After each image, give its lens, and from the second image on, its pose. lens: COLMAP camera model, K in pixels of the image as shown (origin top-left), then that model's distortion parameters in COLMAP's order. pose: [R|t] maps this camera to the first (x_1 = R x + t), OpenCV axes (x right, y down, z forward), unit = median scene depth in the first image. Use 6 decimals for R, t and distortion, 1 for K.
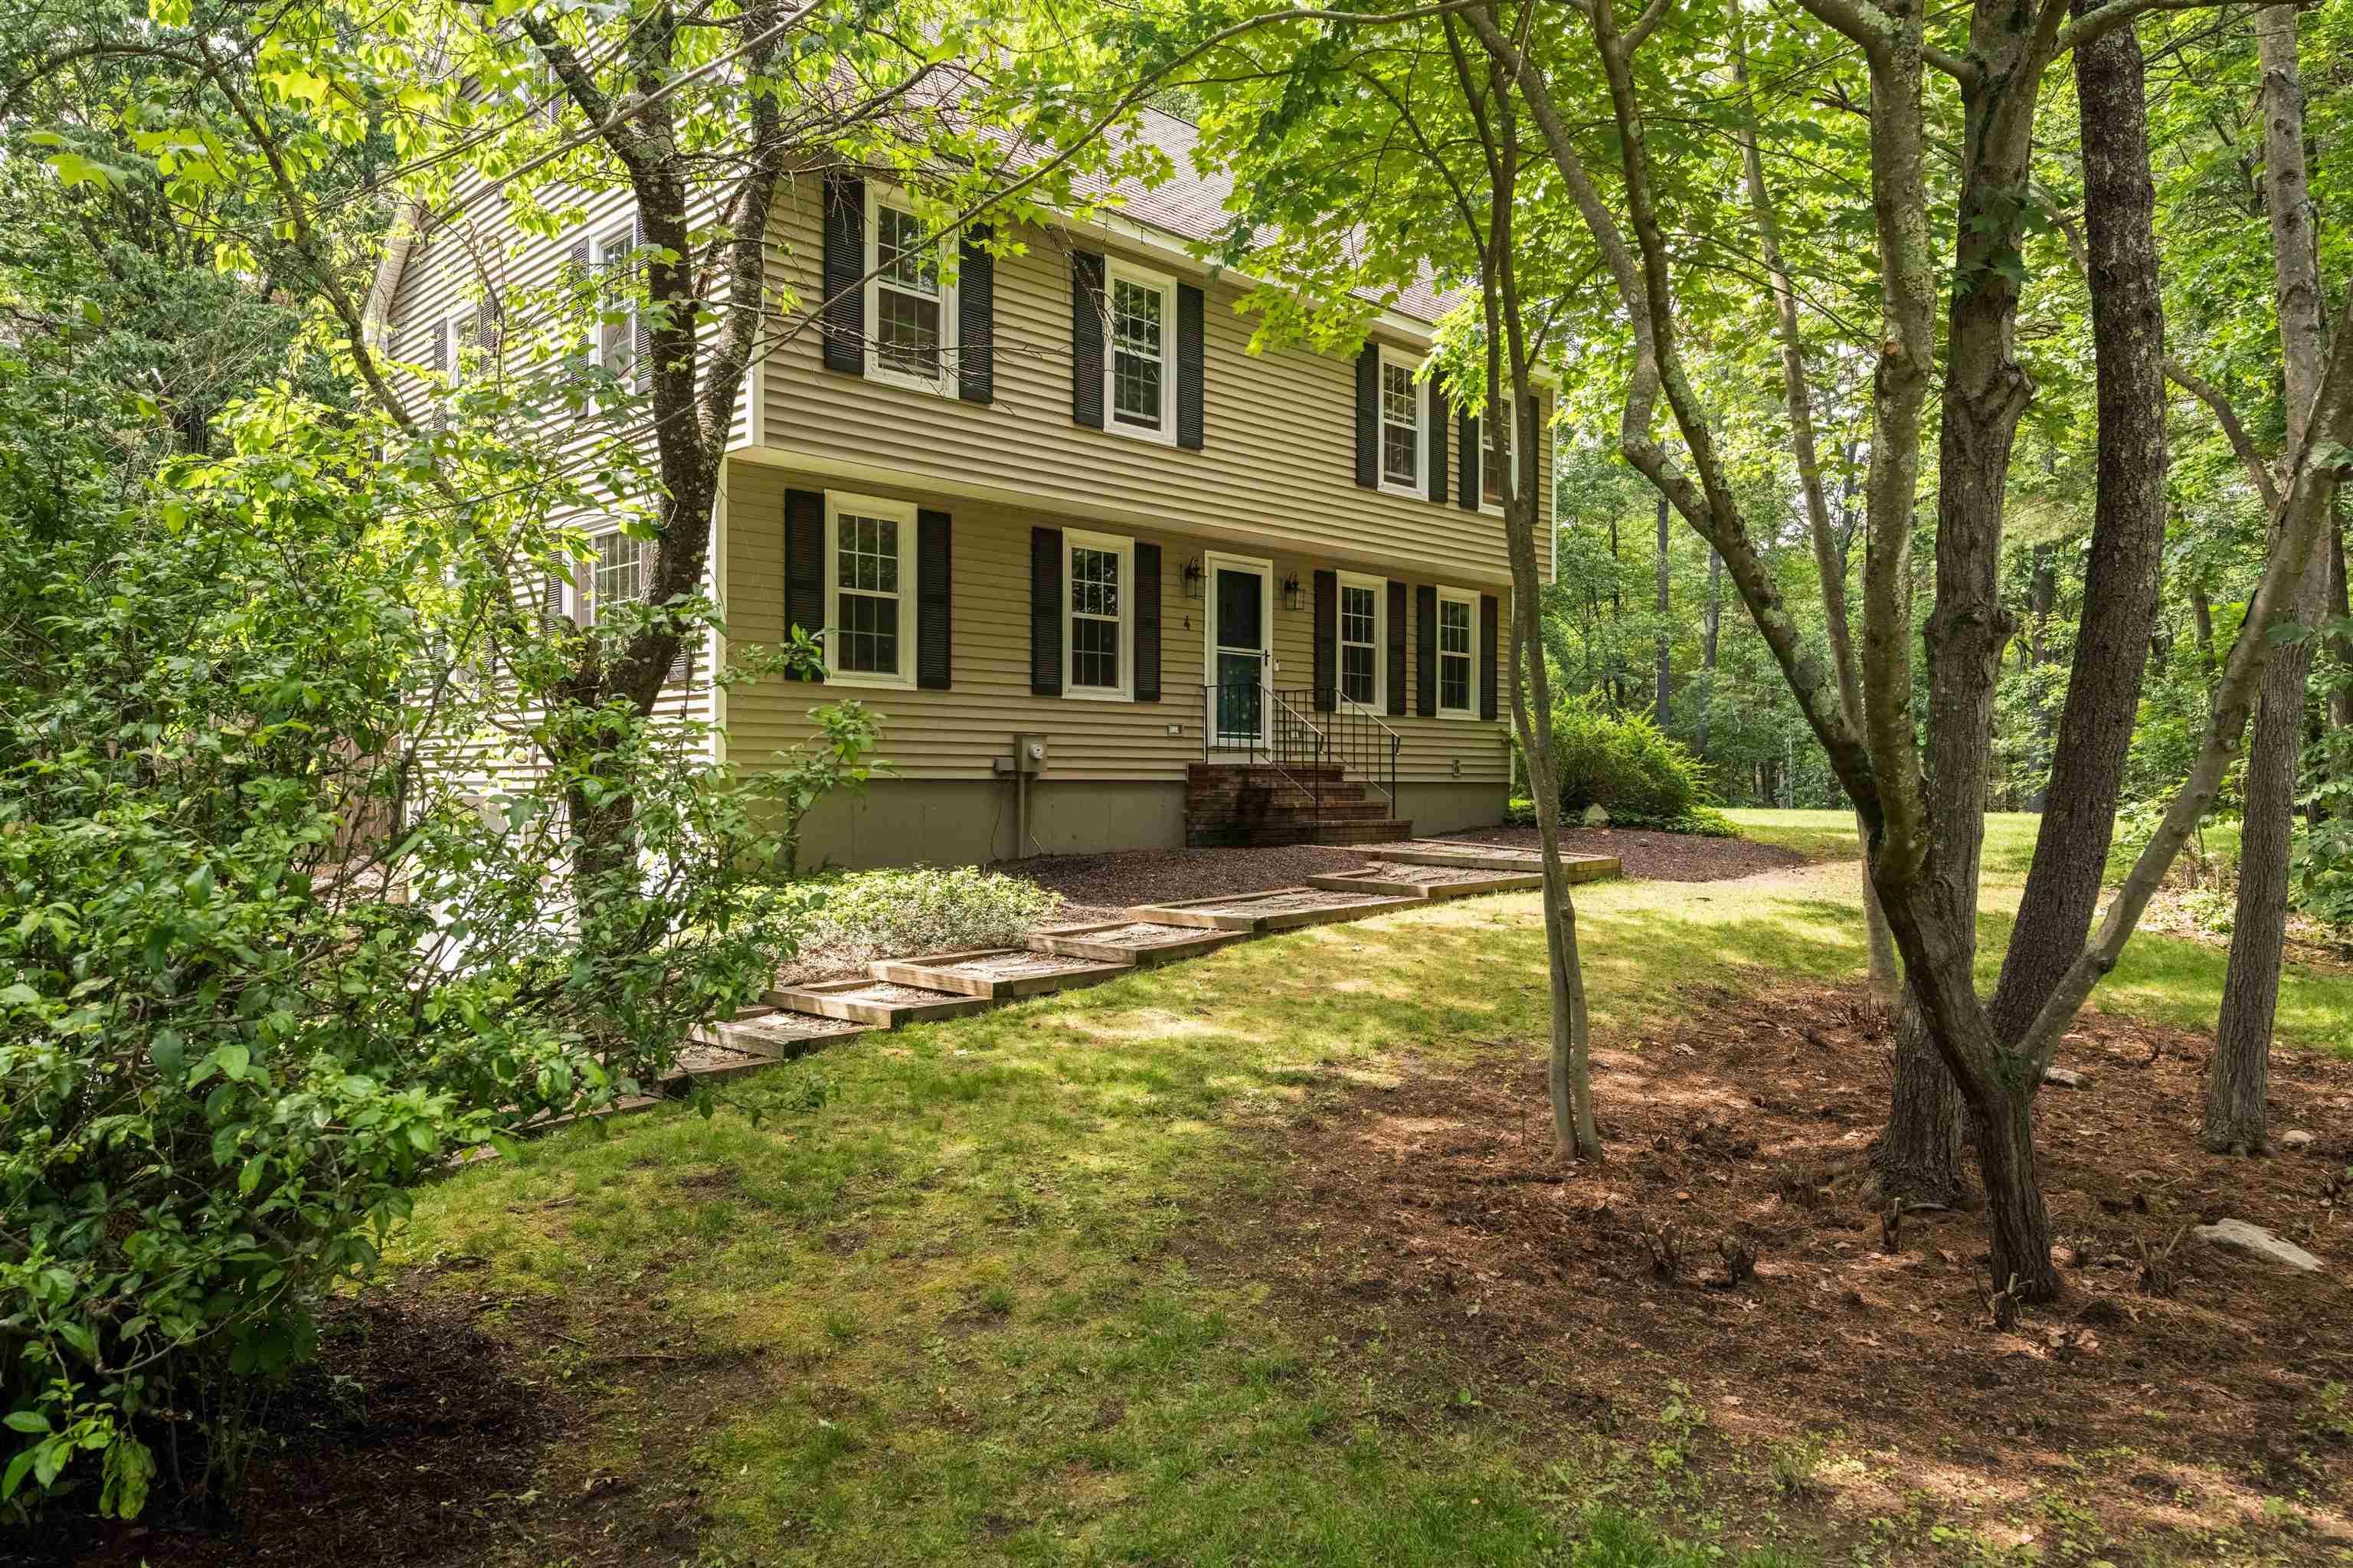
lens RADIAL K [[1557.5, 0, 1176.5], [0, 1557.5, 784.0], [0, 0, 1]] dist [-0.002272, -0.000228]
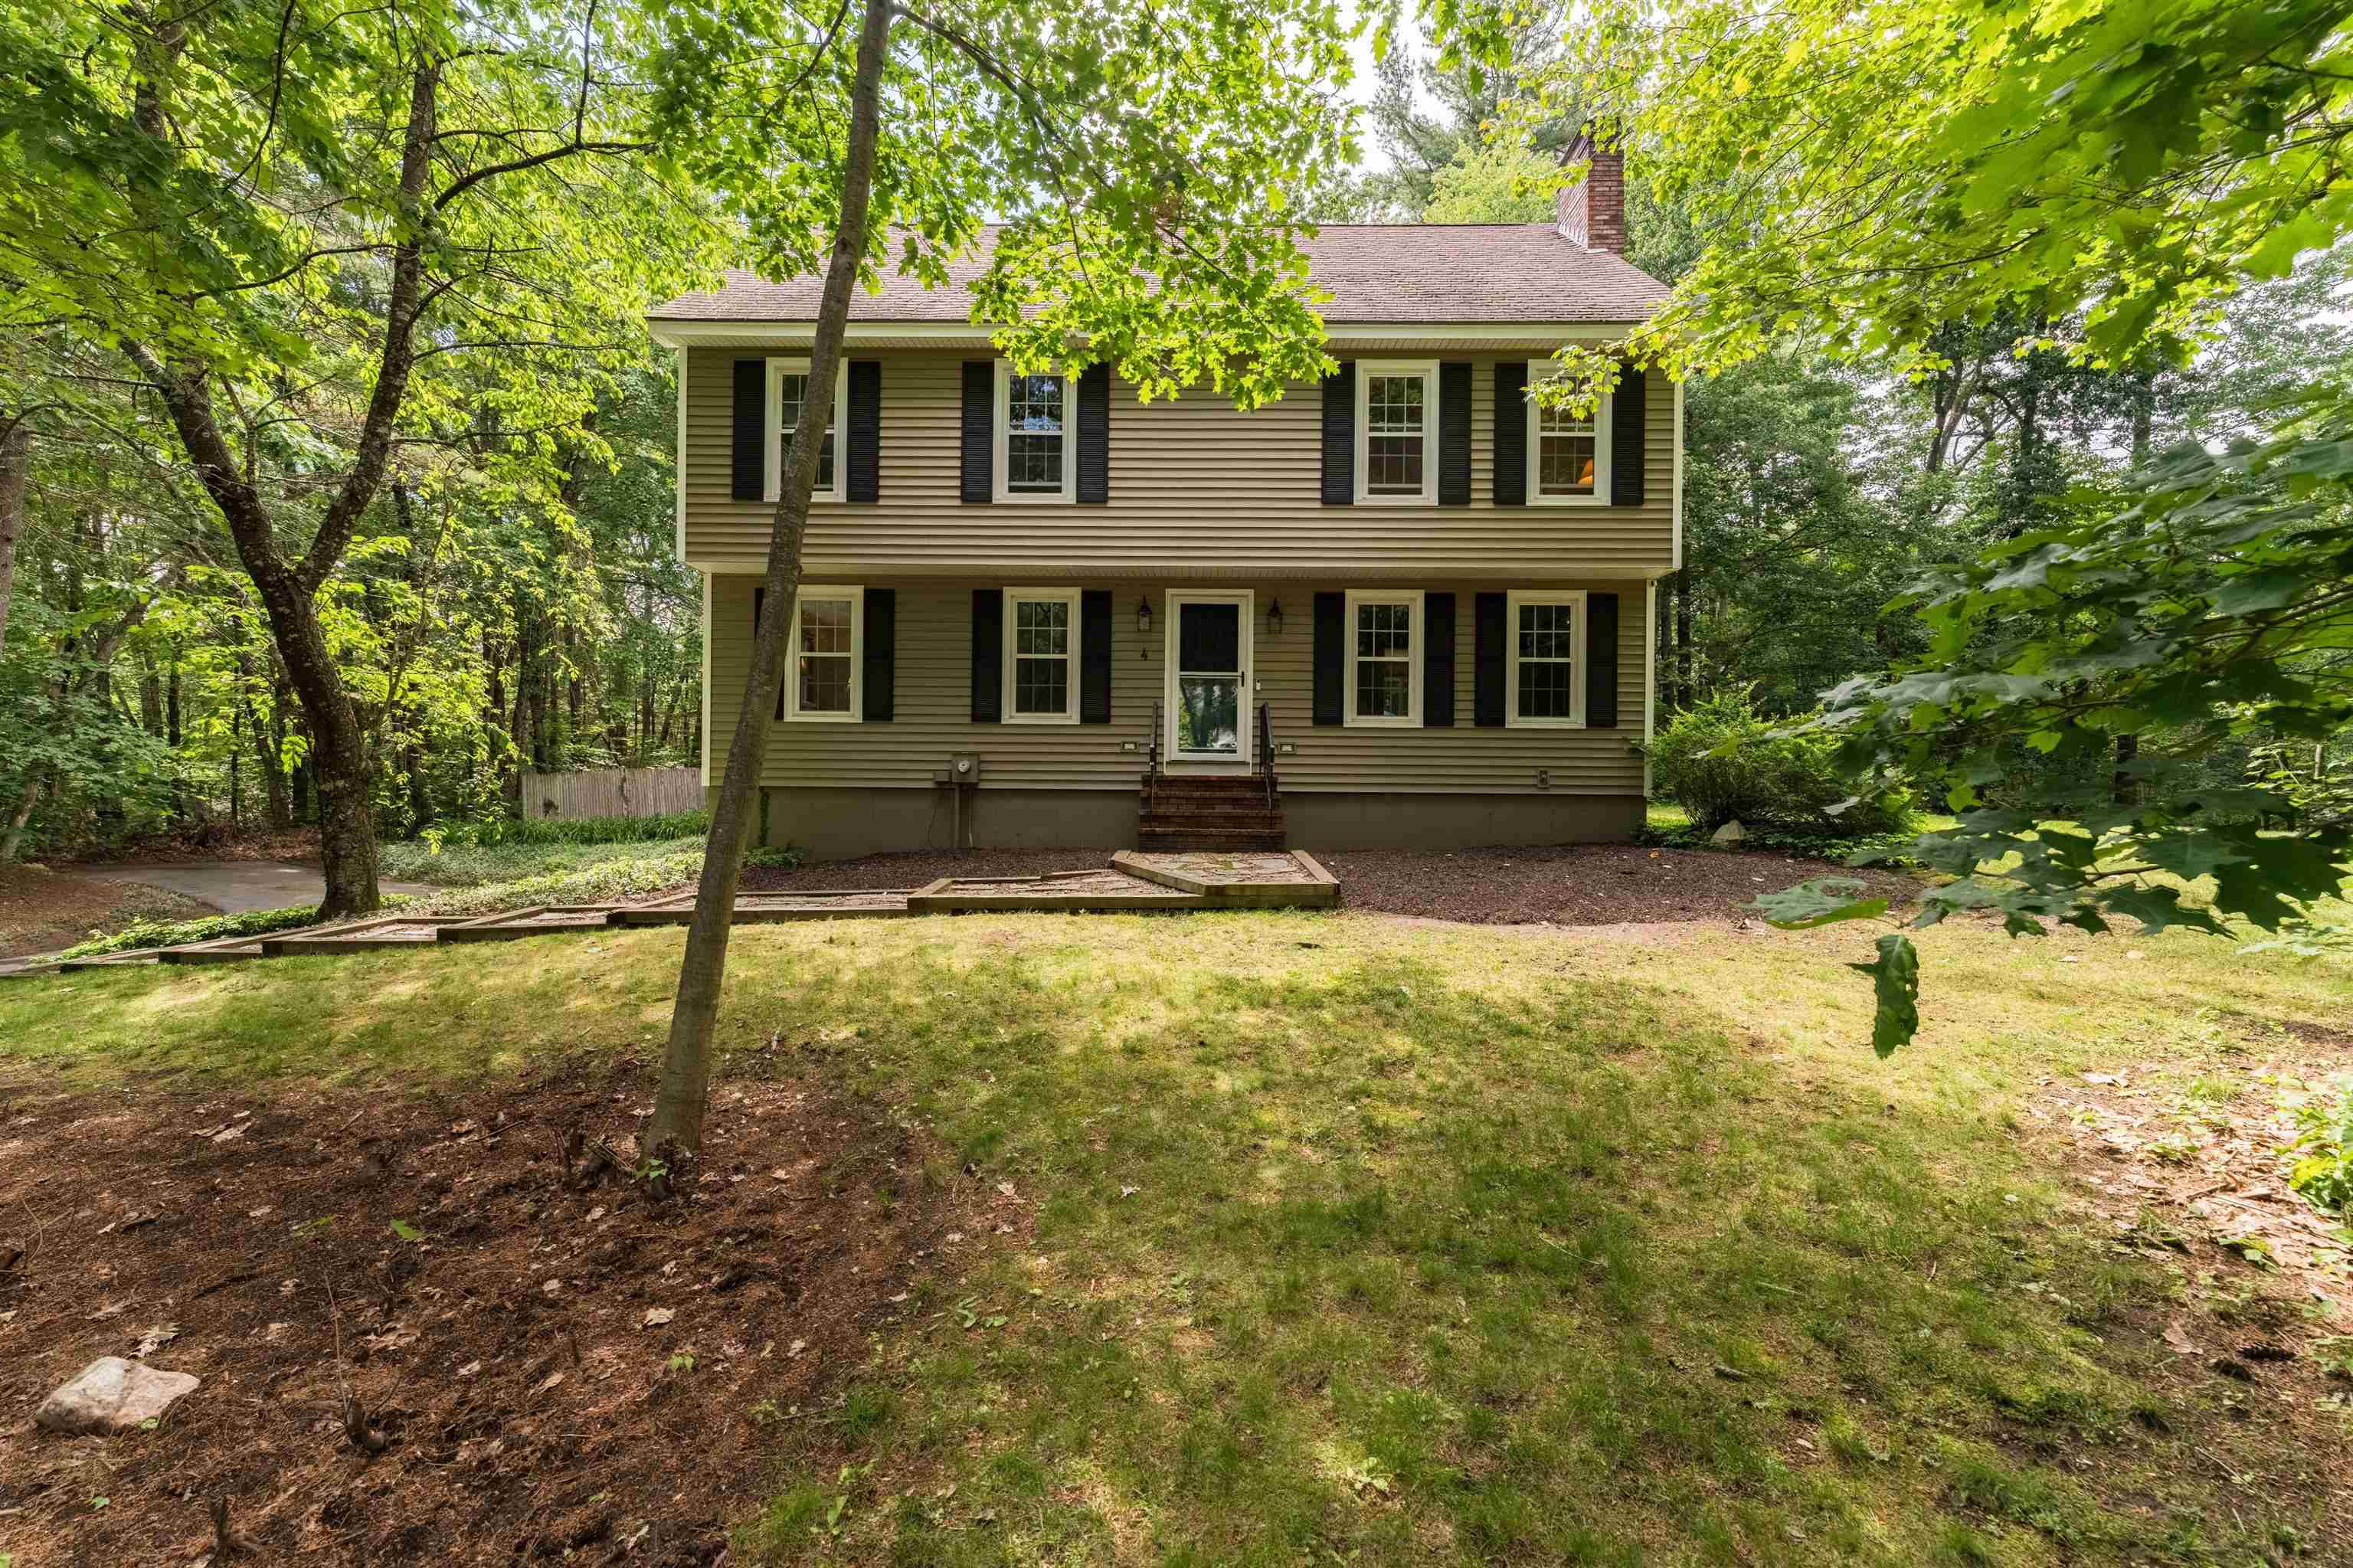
lens RADIAL K [[964.7, 0, 1176.5], [0, 964.7, 784.0], [0, 0, 1]] dist [0.000867, 0.000030]
pose [[0.699089, -0.005305, -0.715015, 0.511874], [-0.007738, 0.999858, -0.014984, 0.003840], [0.714993, 0.016008, 0.698949, 0.493870]]
